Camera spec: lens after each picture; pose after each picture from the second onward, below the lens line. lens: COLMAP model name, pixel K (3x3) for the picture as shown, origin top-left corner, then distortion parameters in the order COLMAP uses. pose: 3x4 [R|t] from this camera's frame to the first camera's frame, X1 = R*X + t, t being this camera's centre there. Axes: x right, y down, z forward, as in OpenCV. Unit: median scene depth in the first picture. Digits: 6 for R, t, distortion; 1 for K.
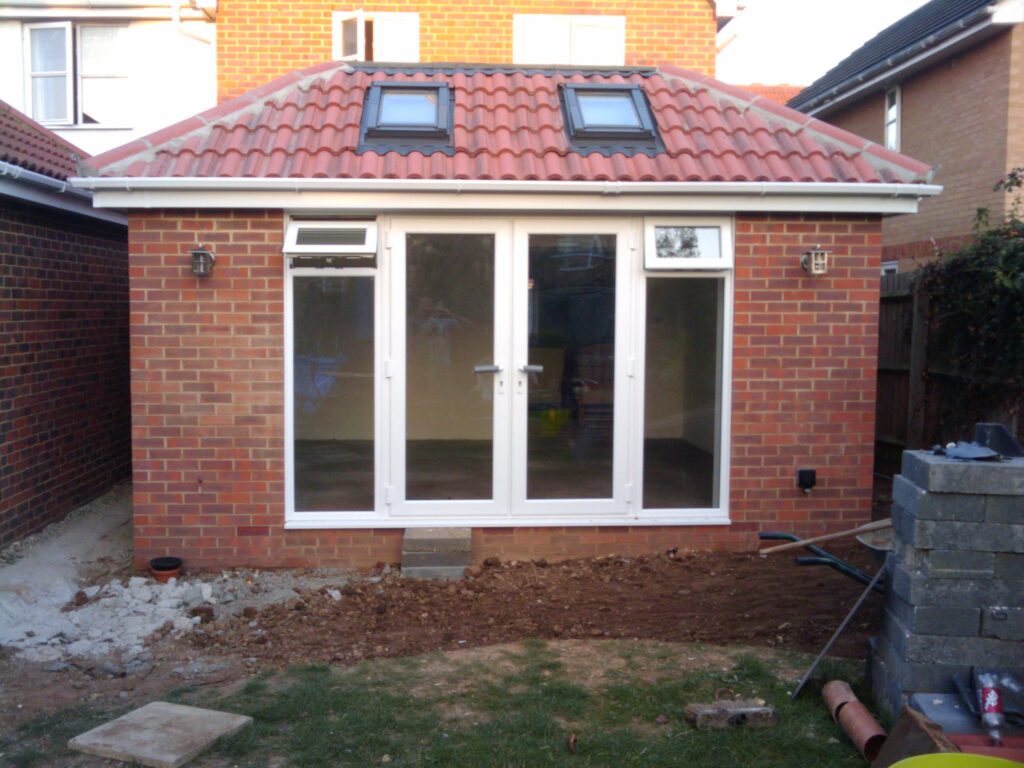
lens RADIAL K [[1086.7, 0, 505.3], [0, 1086.7, 377.4], [0, 0, 1]] dist [-0.043224, 0.000000]
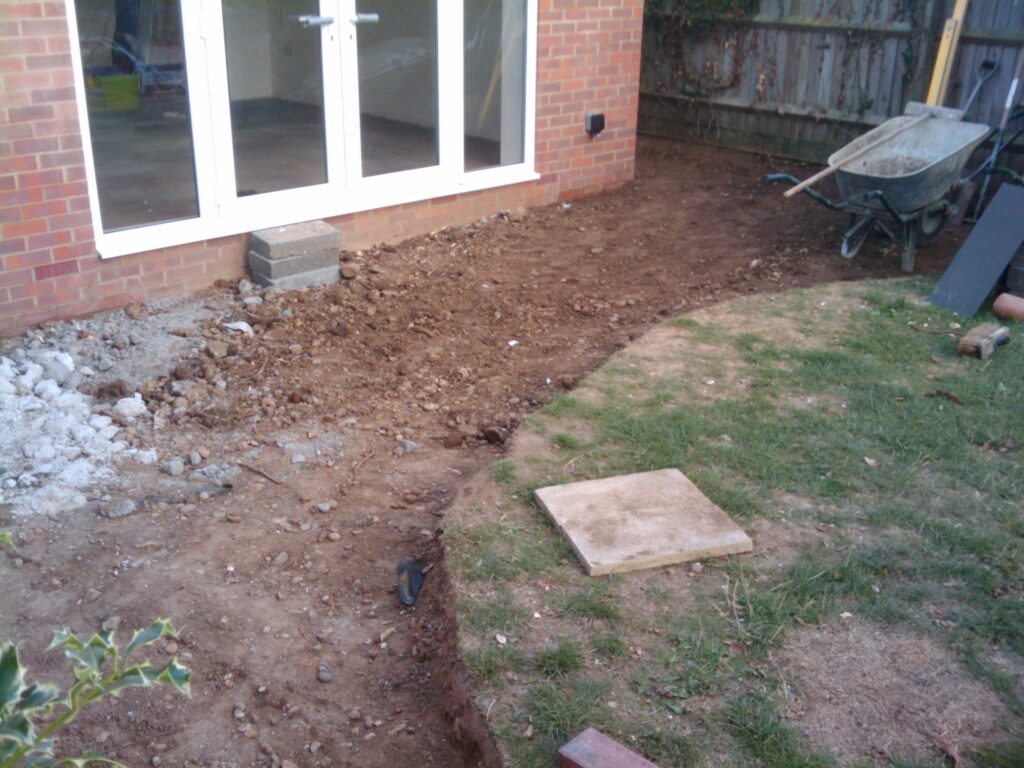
lens RADIAL K [[1086.7, 0, 479.7], [0, 1086.7, 360.6], [0, 0, 1]] dist [-0.043224, 0.000000]
pose [[0.777176, -0.221452, 0.589030, -0.457261], [0.037261, 0.950585, 0.308219, -0.011089], [-0.628179, -0.217592, 0.747023, 0.281255]]
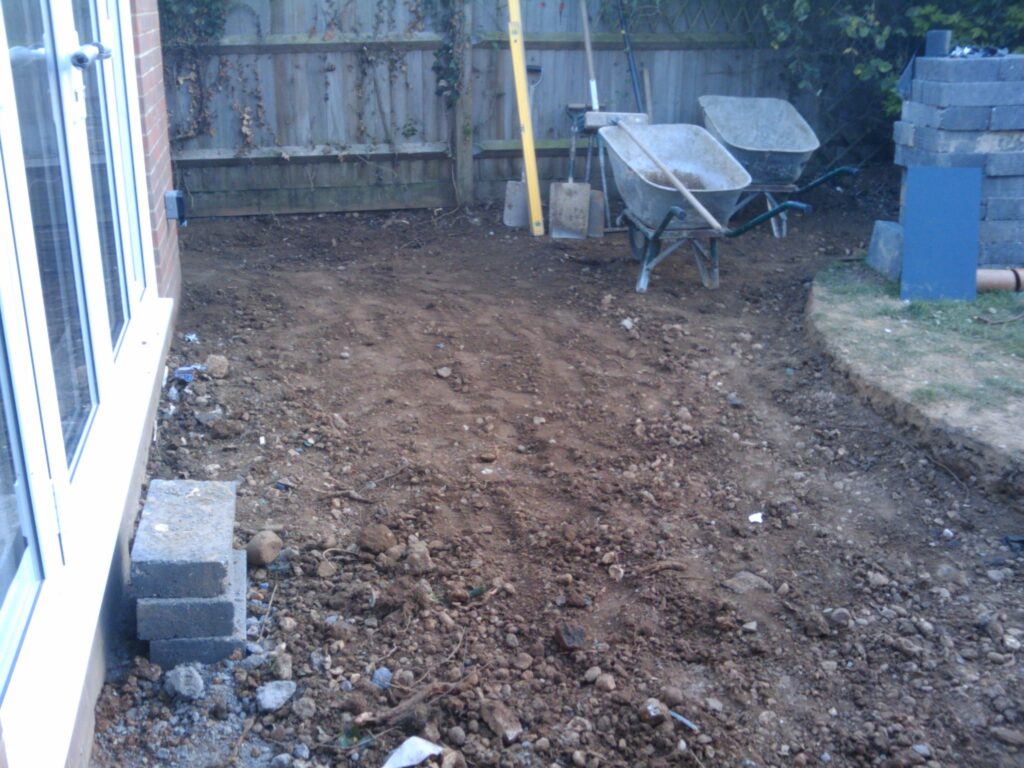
lens RADIAL K [[1086.7, 0, 510.8], [0, 1086.7, 385.1], [0, 0, 1]] dist [-0.043224, 0.000000]
pose [[-0.153991, -0.333567, 0.930064, -0.406773], [0.069029, 0.935360, 0.346896, -0.018560], [-0.985658, 0.117621, -0.121012, 0.932448]]
